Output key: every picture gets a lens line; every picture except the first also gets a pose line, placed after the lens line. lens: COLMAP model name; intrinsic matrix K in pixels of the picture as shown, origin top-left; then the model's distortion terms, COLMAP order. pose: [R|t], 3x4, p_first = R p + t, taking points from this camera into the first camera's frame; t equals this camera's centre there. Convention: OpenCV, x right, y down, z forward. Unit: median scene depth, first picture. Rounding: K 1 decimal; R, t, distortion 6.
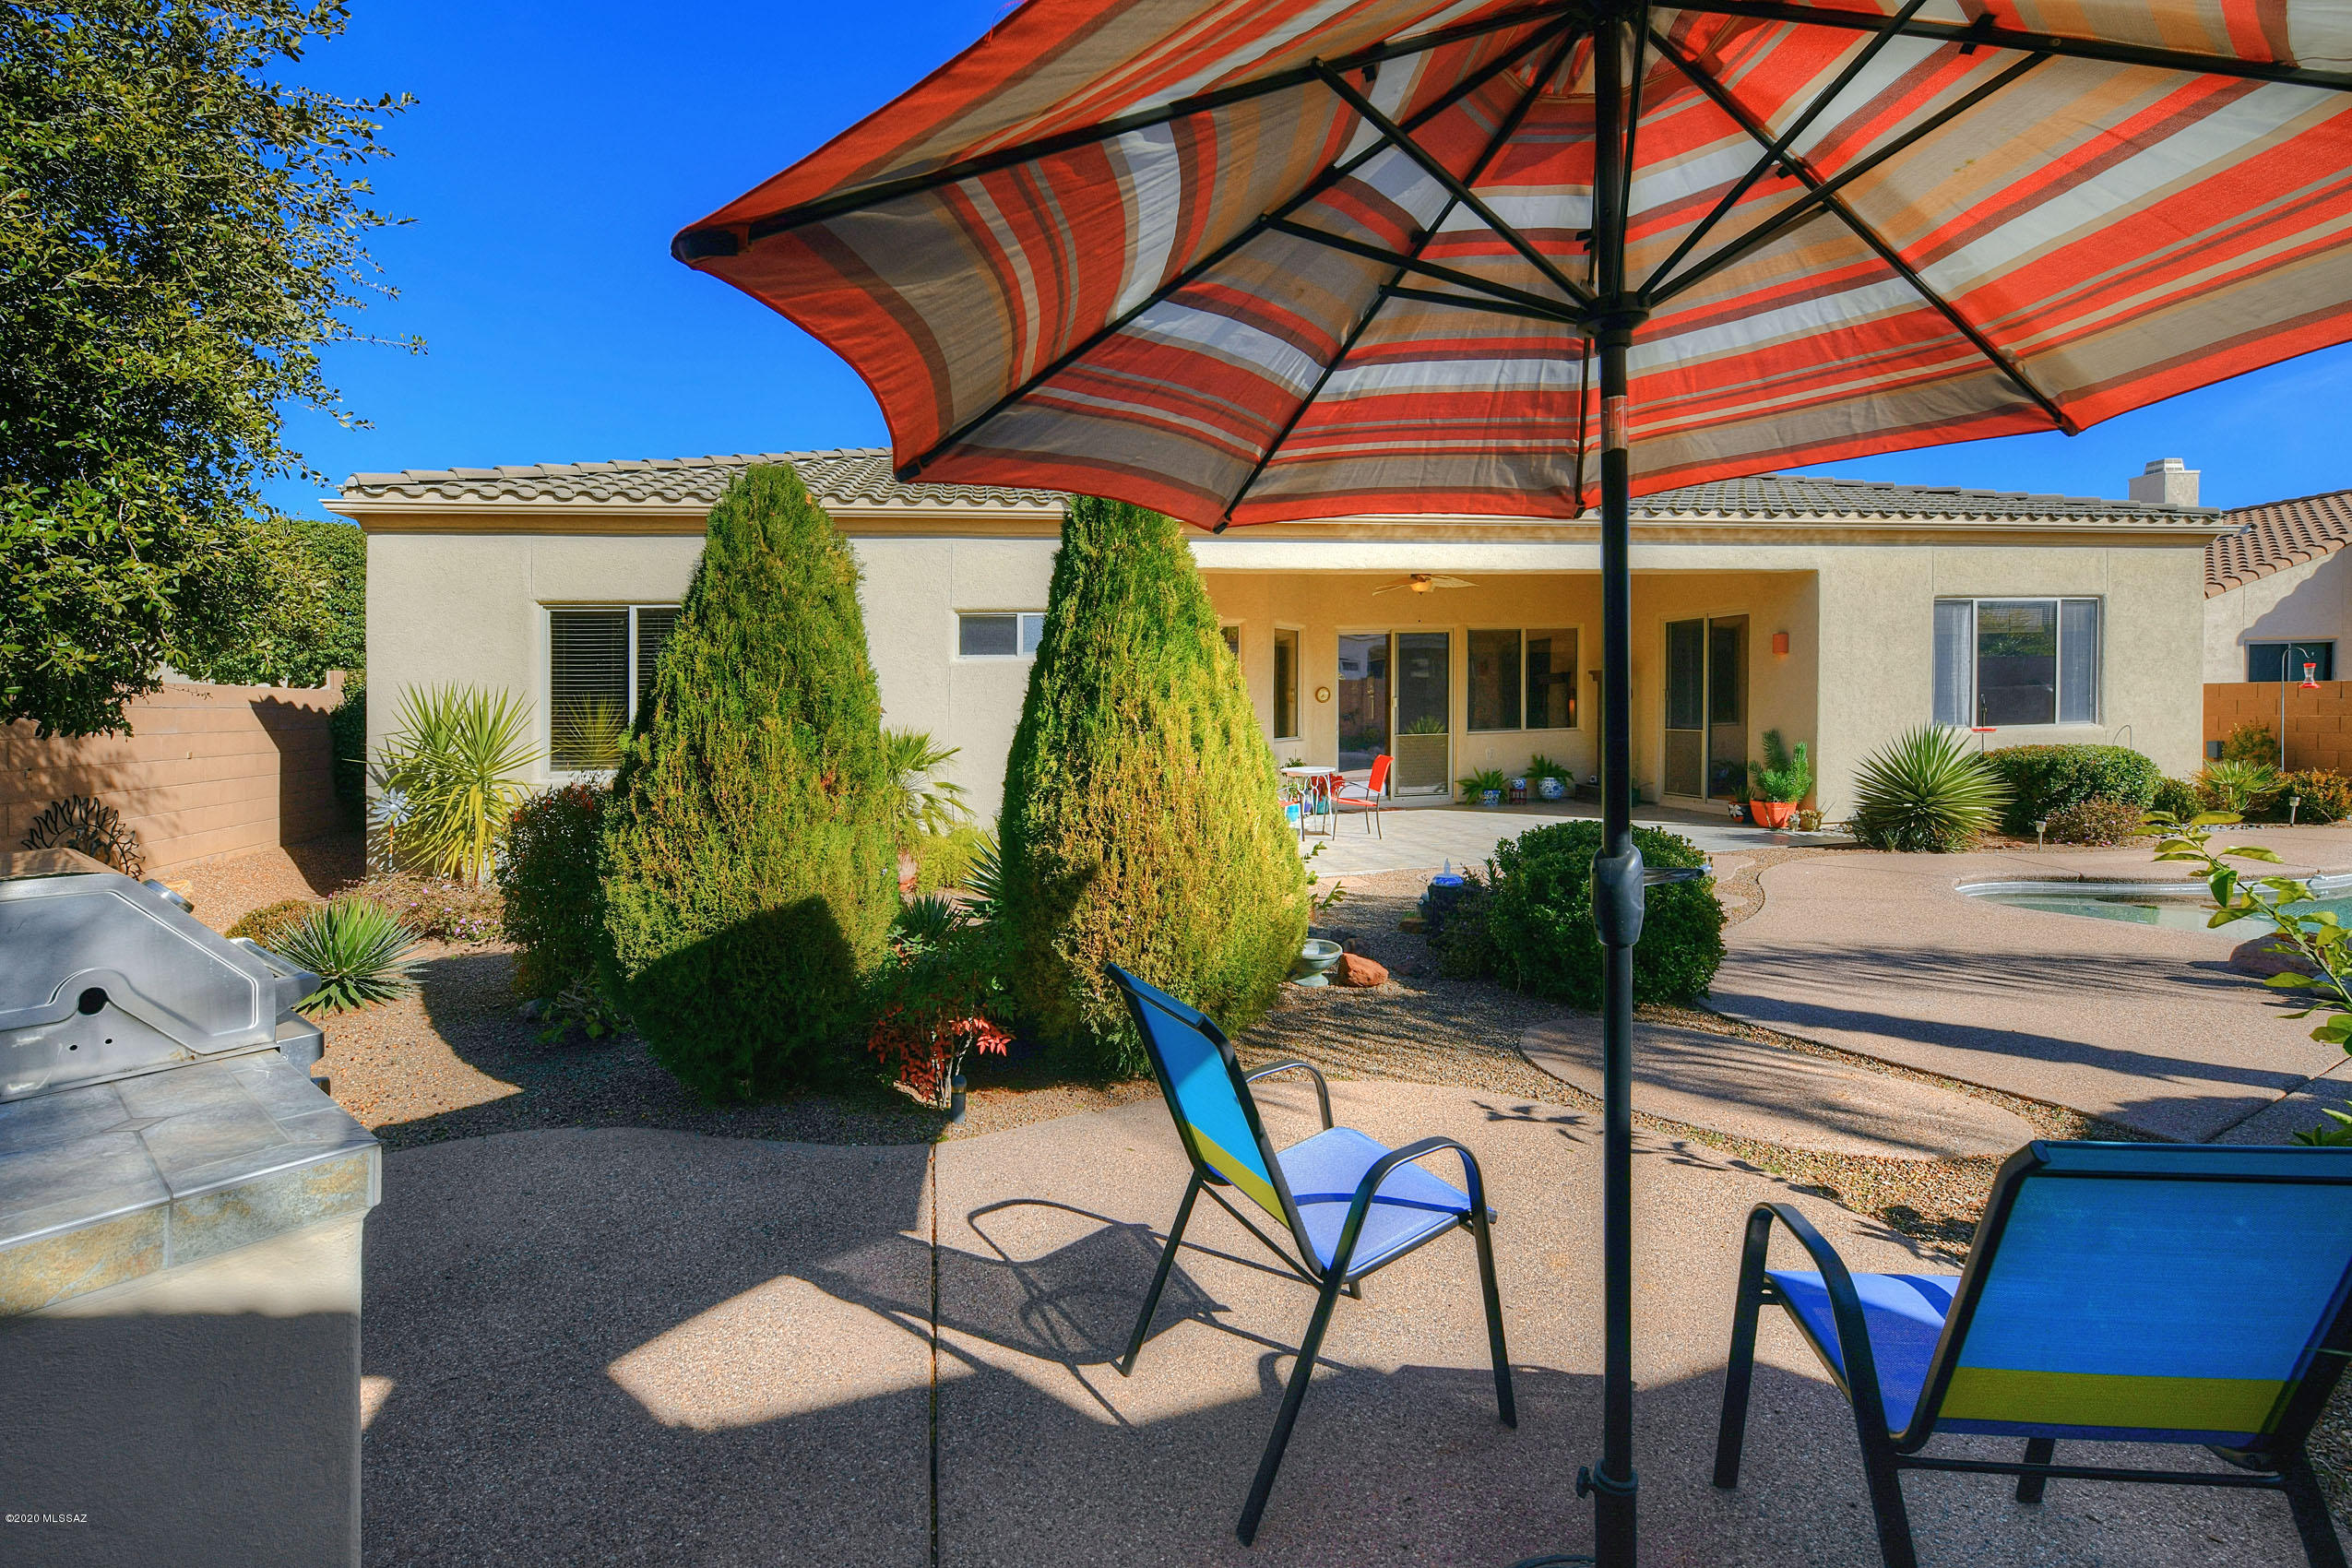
lens RADIAL K [[1040.7, 0, 1177.3], [0, 1040.7, 745.7], [0, 0, 1]] dist [-0.009081, -0.000092]
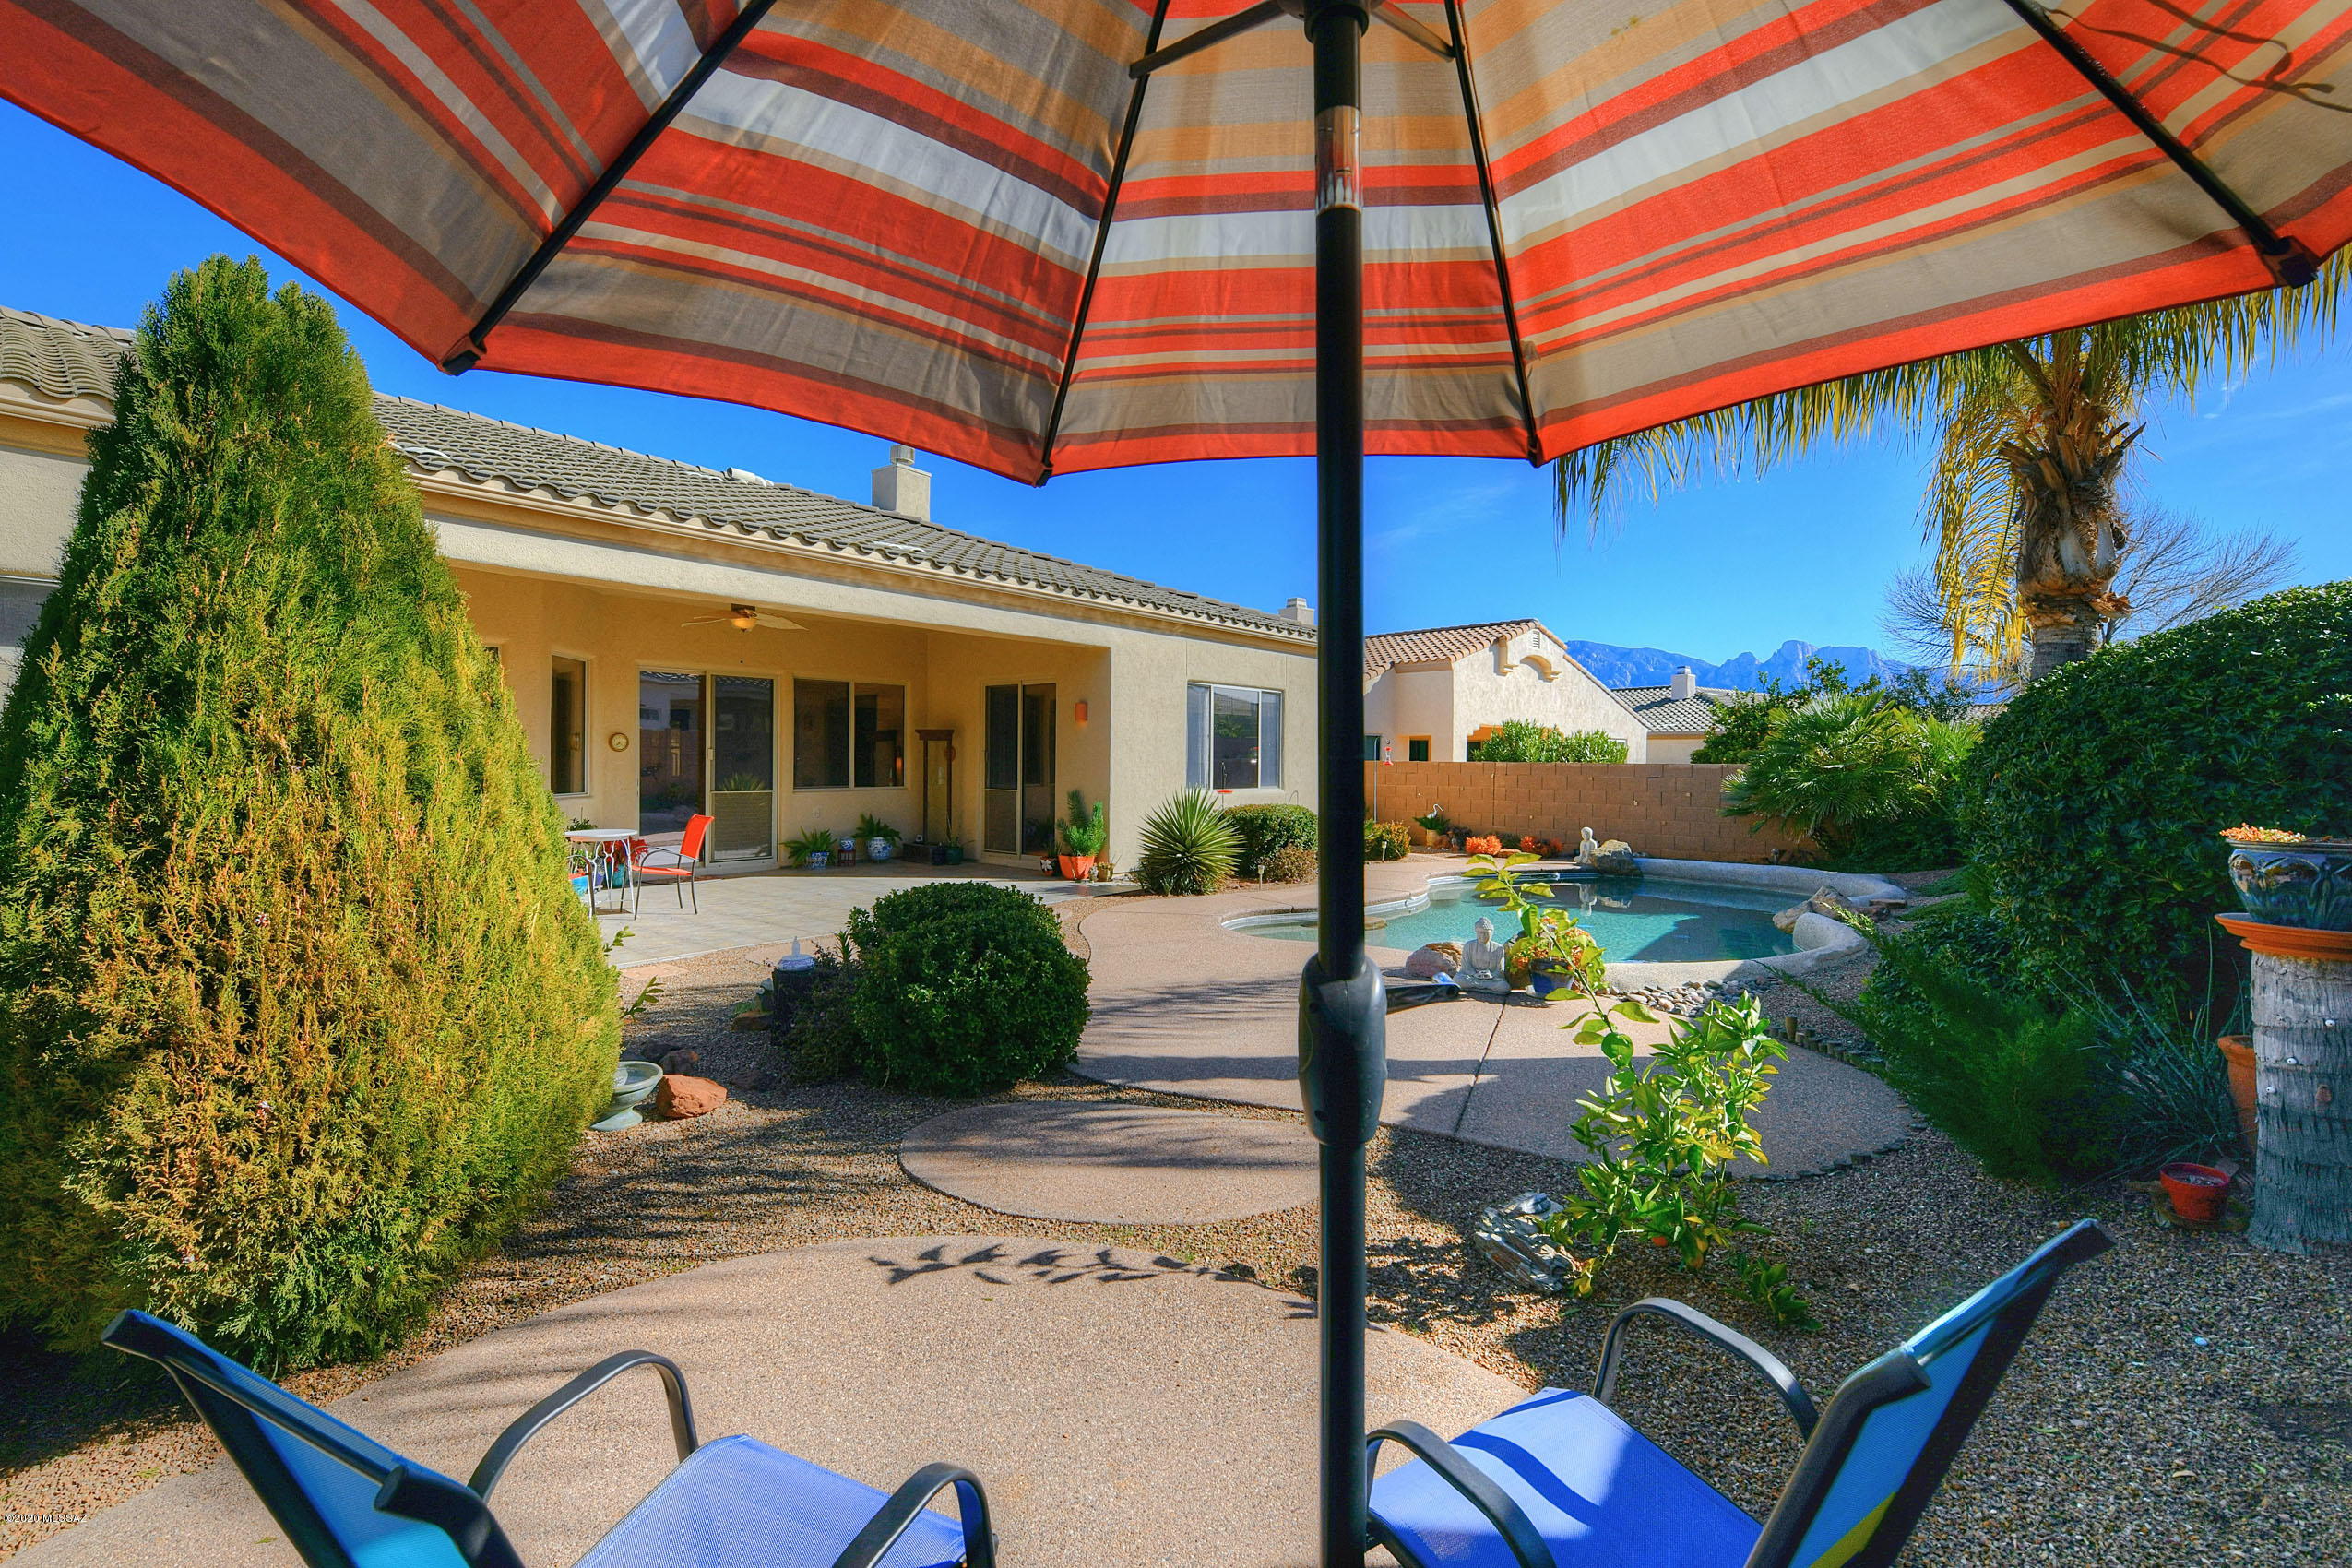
lens RADIAL K [[1047.6, 0, 1172.5], [0, 1047.6, 800.6], [0, 0, 1]] dist [-0.010703, -0.000017]
pose [[0.806350, 0.001411, 0.591437, 0.012751], [0.001964, 0.999985, -0.005065, 0.007525], [-0.591435, 0.005246, 0.806335, 0.232037]]
